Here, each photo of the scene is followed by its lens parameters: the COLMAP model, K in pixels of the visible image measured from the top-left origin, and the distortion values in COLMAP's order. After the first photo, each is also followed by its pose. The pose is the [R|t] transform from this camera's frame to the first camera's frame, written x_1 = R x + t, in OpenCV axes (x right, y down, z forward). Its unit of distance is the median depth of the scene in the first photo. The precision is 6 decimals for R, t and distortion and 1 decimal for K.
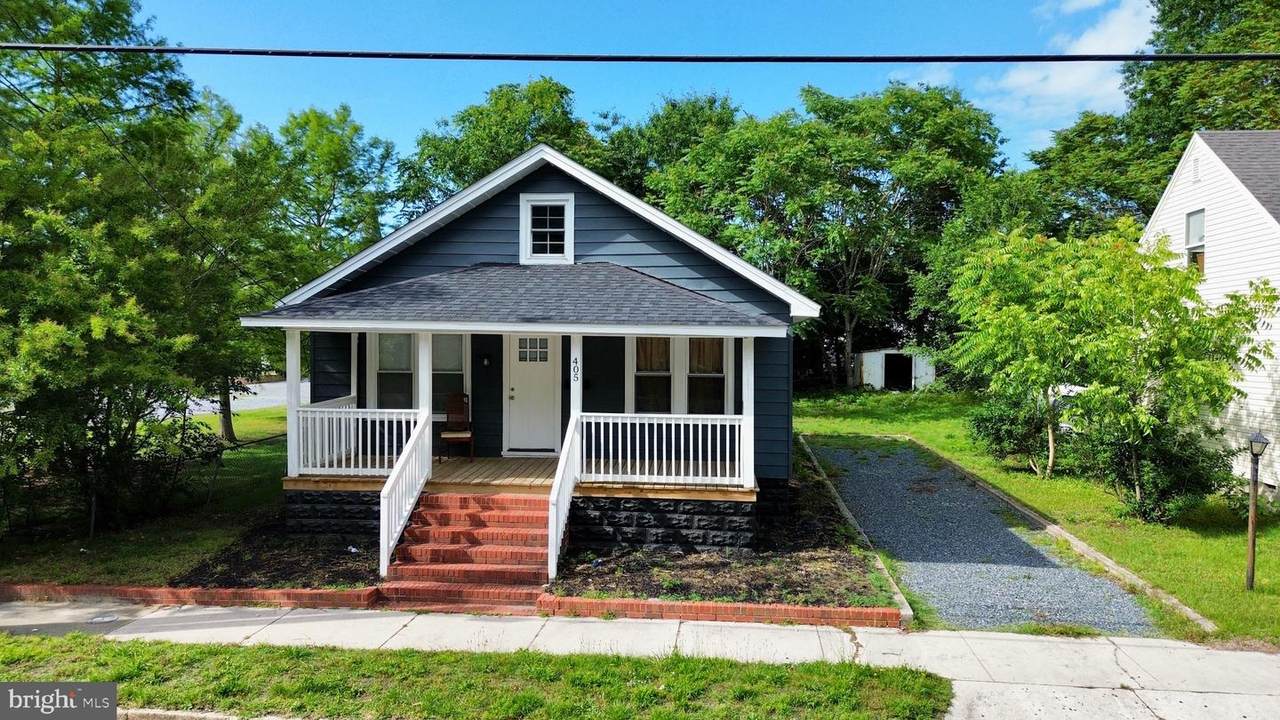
lens RADIAL K [[928.6, 0, 640.0], [0, 928.6, 360.0], [0, 0, 1]] dist [0.071434, -0.087937]
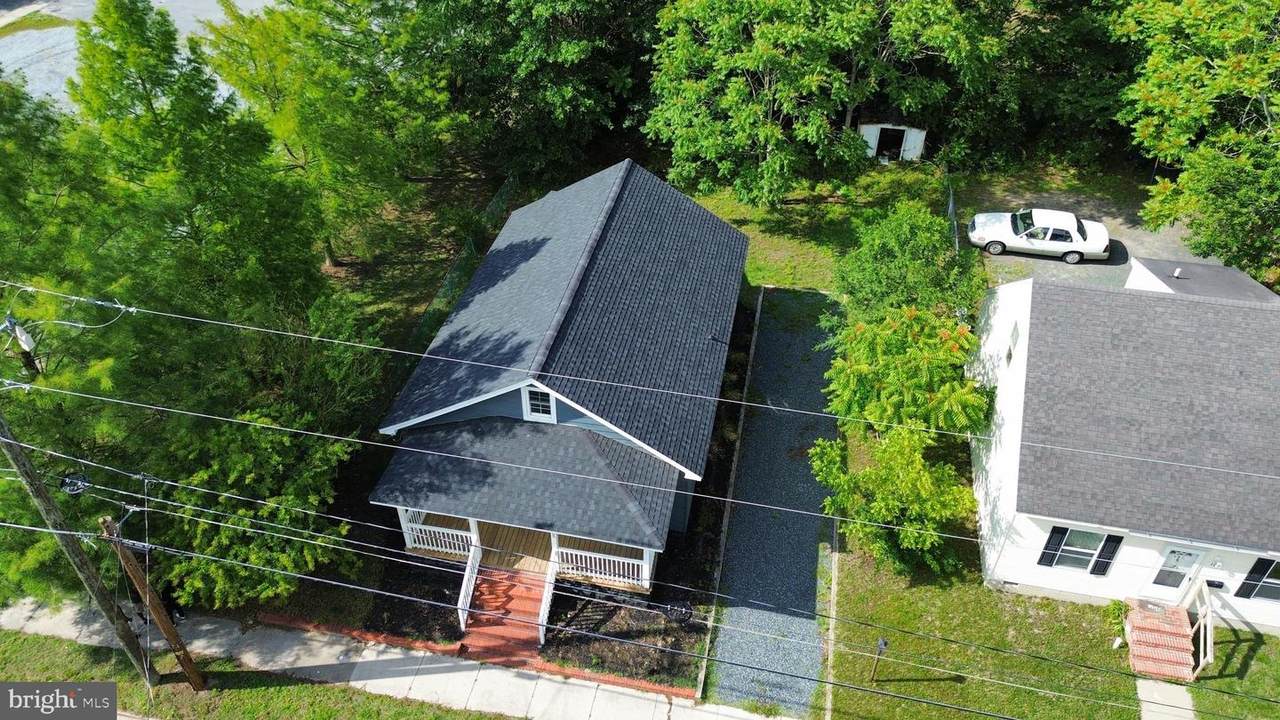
lens RADIAL K [[928.6, 0, 640.0], [0, 928.6, 360.0], [0, 0, 1]] dist [0.071434, -0.087937]
pose [[0.995651, 0.052858, -0.076716, 0.221171], [0.005827, 0.786518, 0.617540, -1.377620], [0.092980, -0.615301, 0.782789, -0.204004]]
